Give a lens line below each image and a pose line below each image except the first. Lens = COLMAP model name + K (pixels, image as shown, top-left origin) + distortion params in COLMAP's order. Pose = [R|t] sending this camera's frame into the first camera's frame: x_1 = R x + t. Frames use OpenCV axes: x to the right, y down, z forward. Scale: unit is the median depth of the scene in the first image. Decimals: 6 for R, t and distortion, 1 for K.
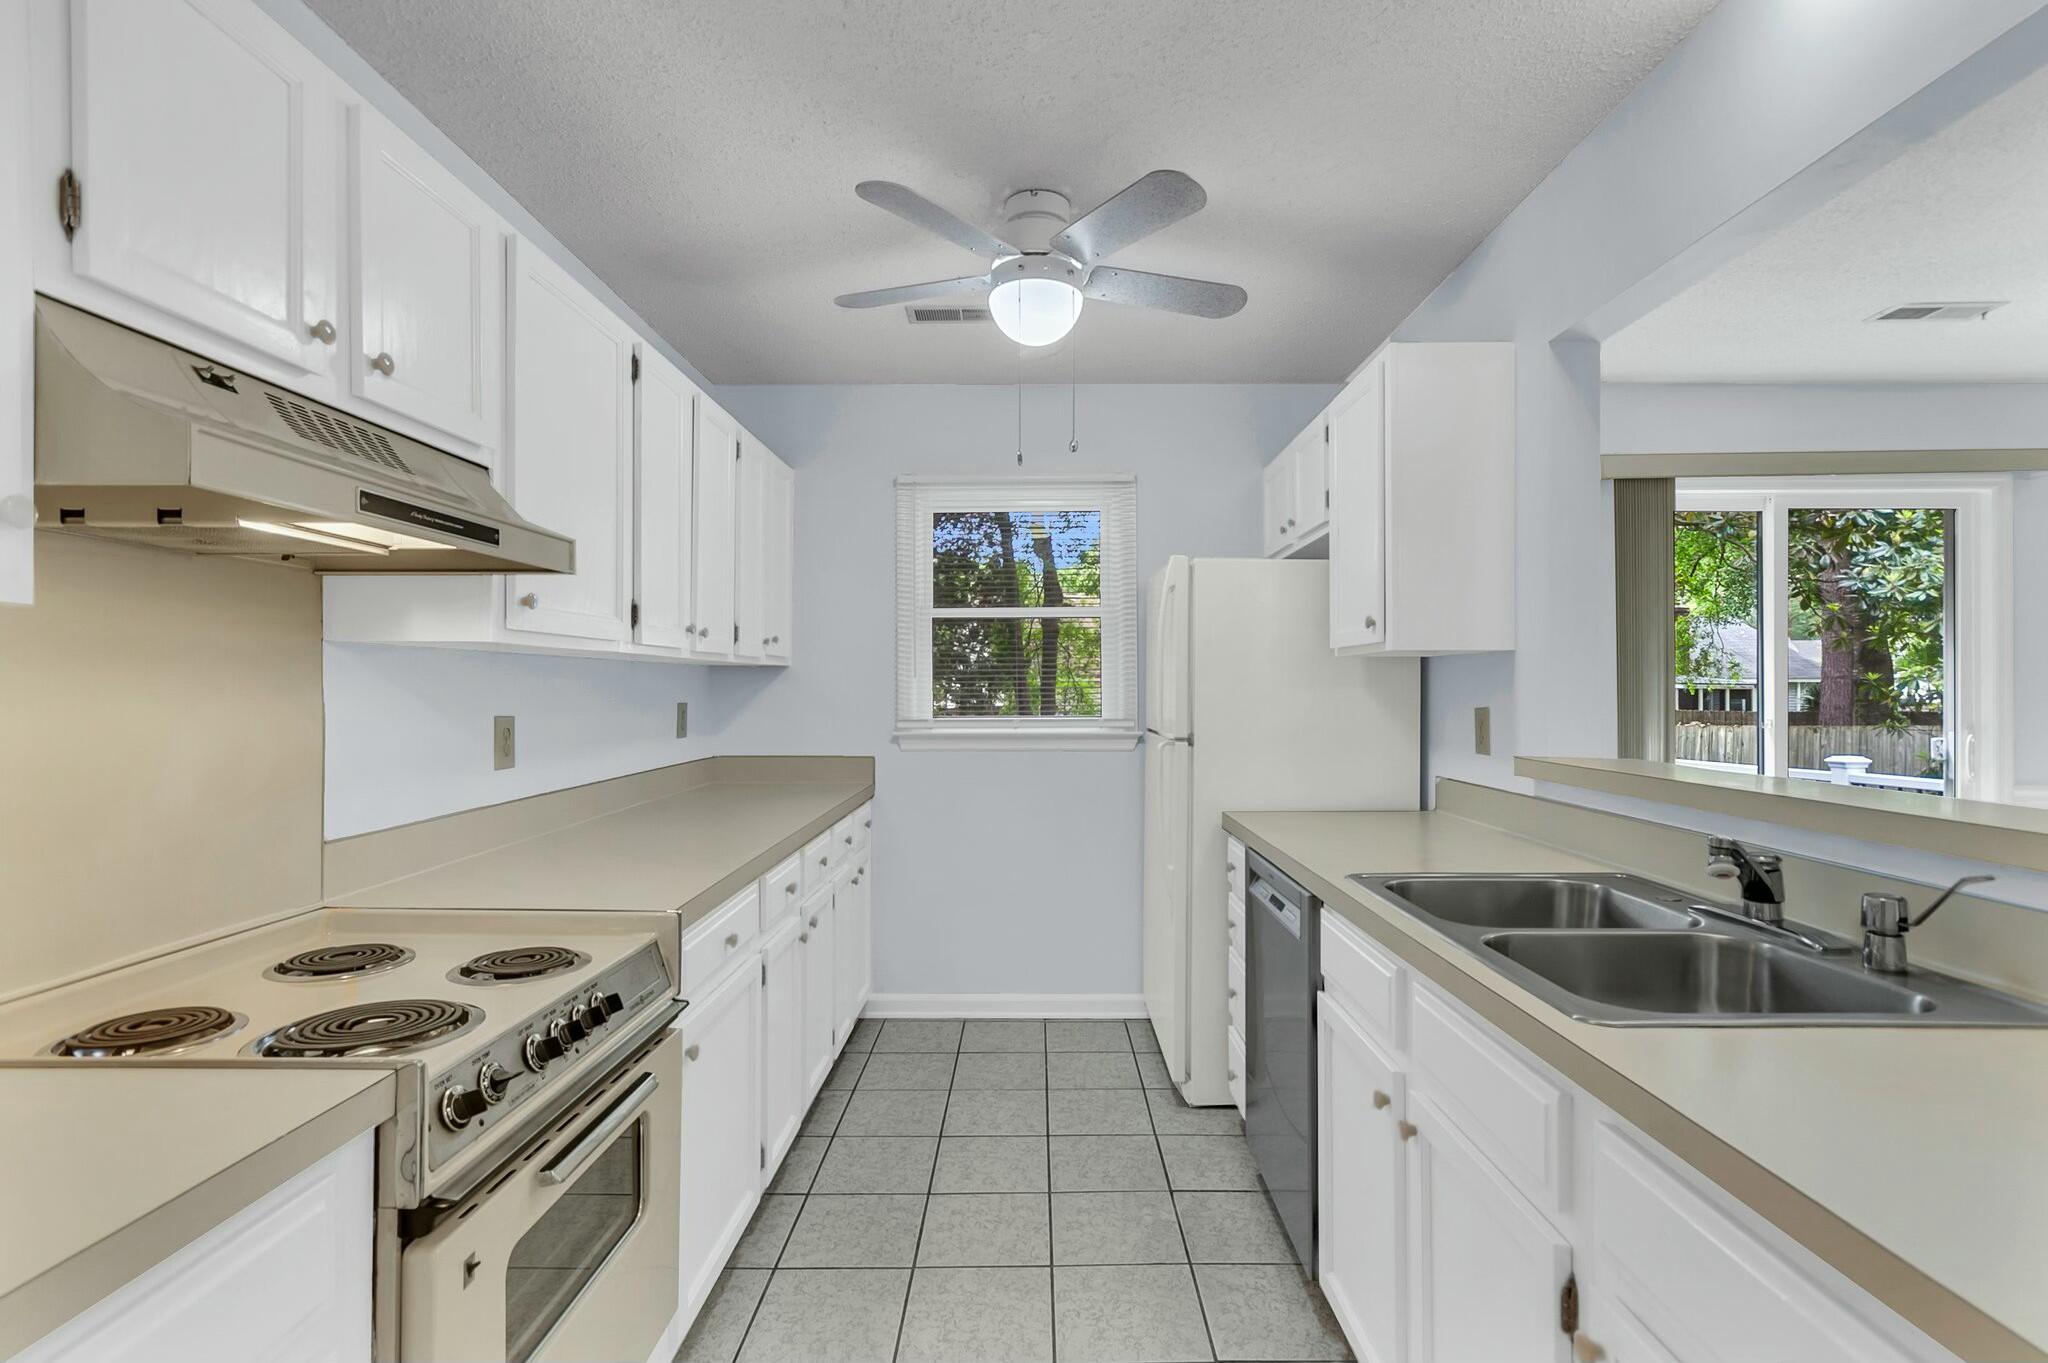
lens RADIAL K [[954.4, 0, 1029.6], [0, 954.4, 683.0], [0, 0, 1]] dist [0.001635, 0.000416]
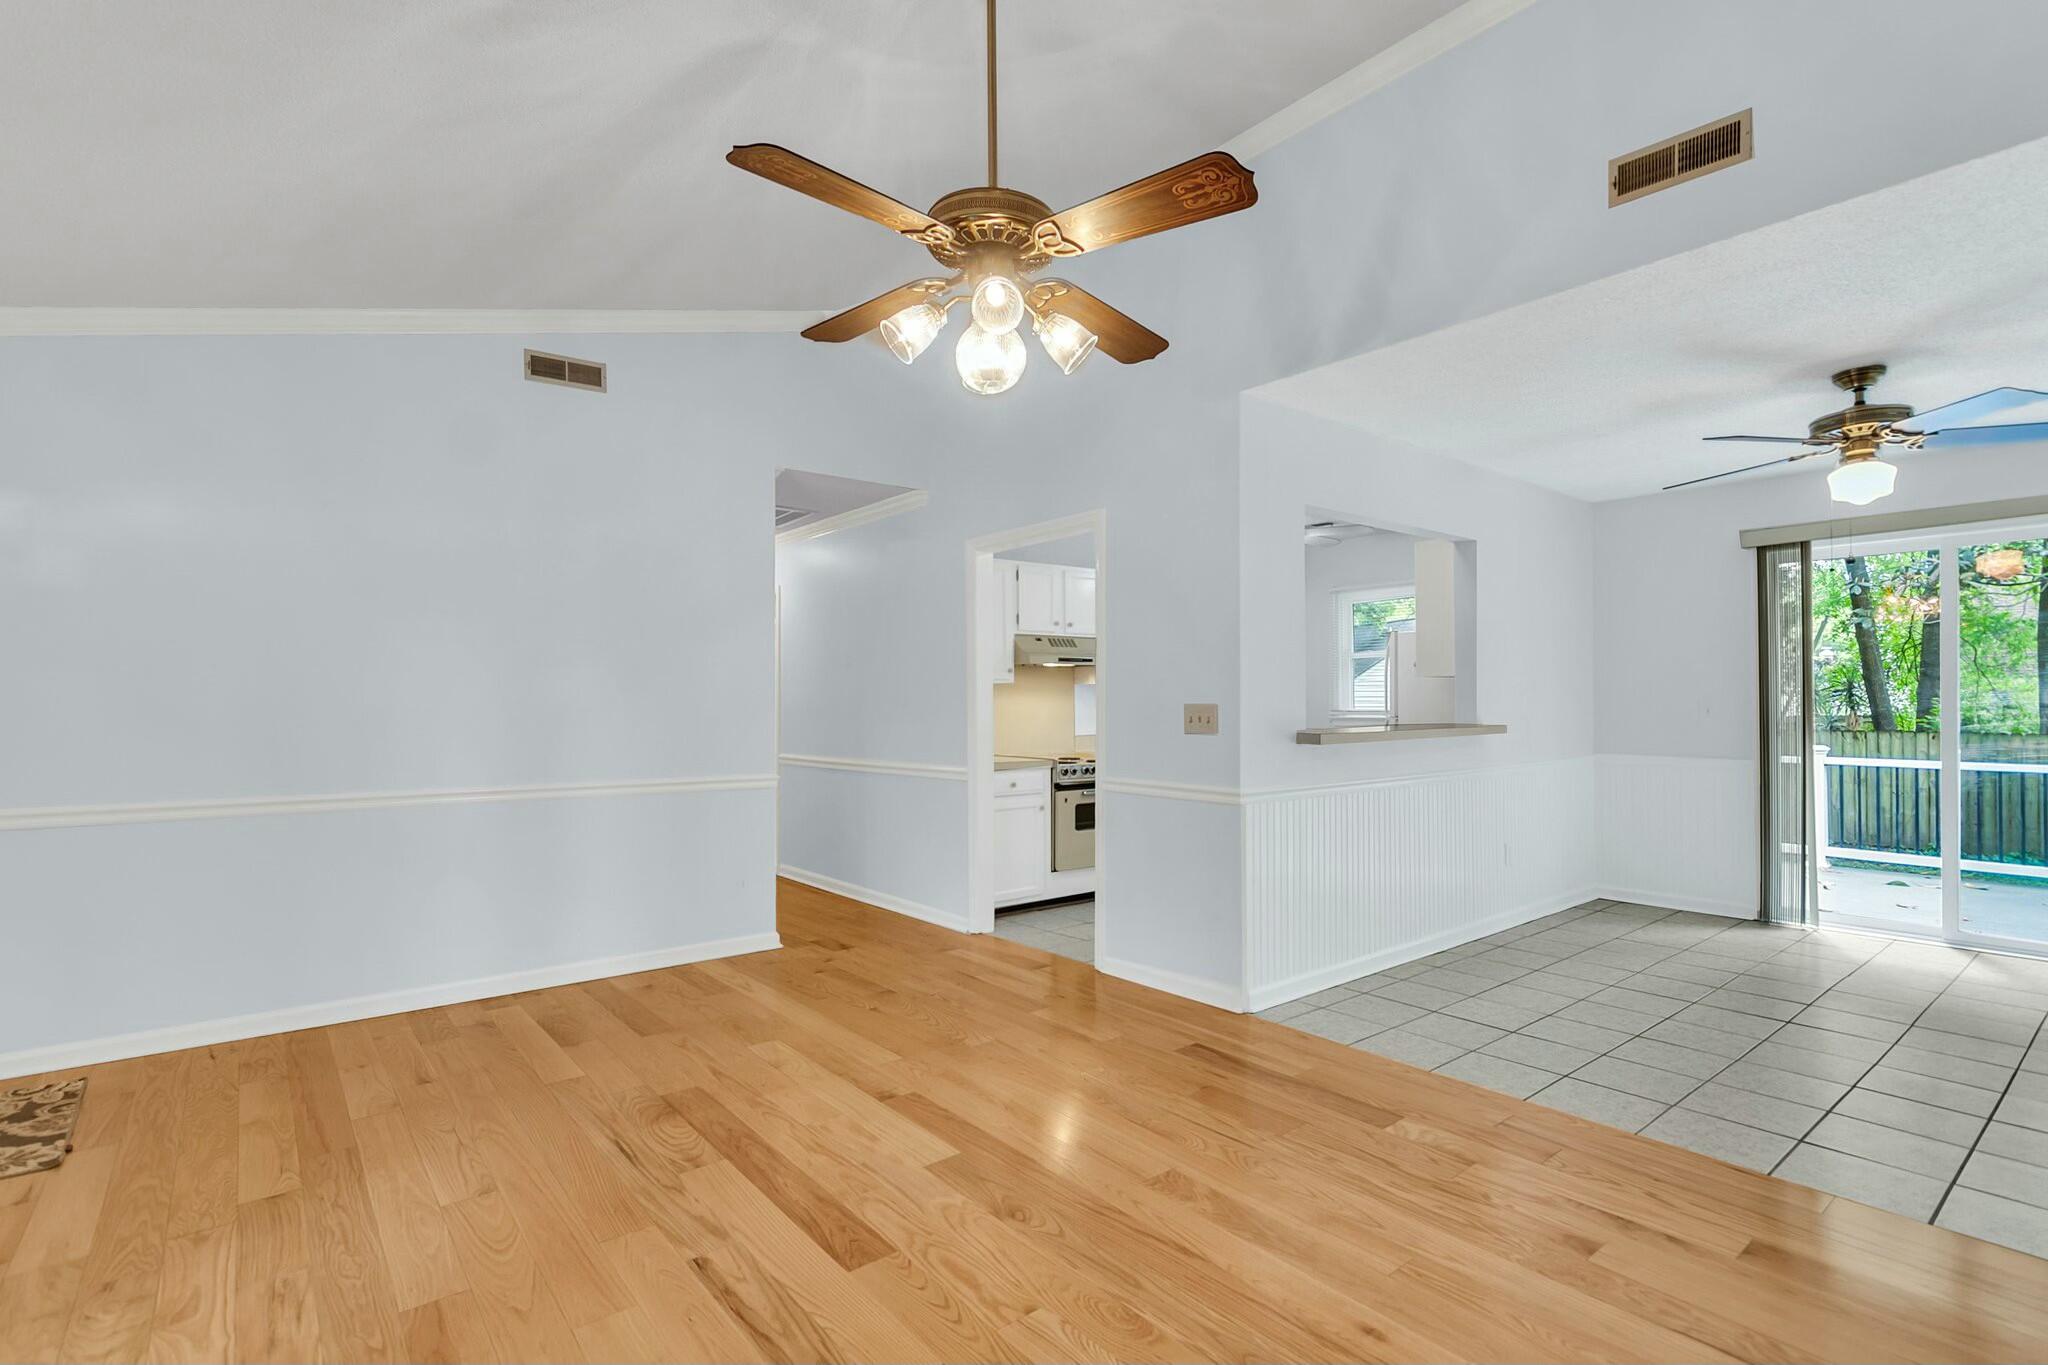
lens RADIAL K [[966.3, 0, 1043.4], [0, 966.3, 700.2], [0, 0, 1]] dist [0.001288, 0.000173]
pose [[0.648249, -0.001862, -0.761426, 1.320237], [0.009855, 0.999934, 0.005944, -0.000448], [0.761365, -0.011357, 0.648224, -1.003787]]
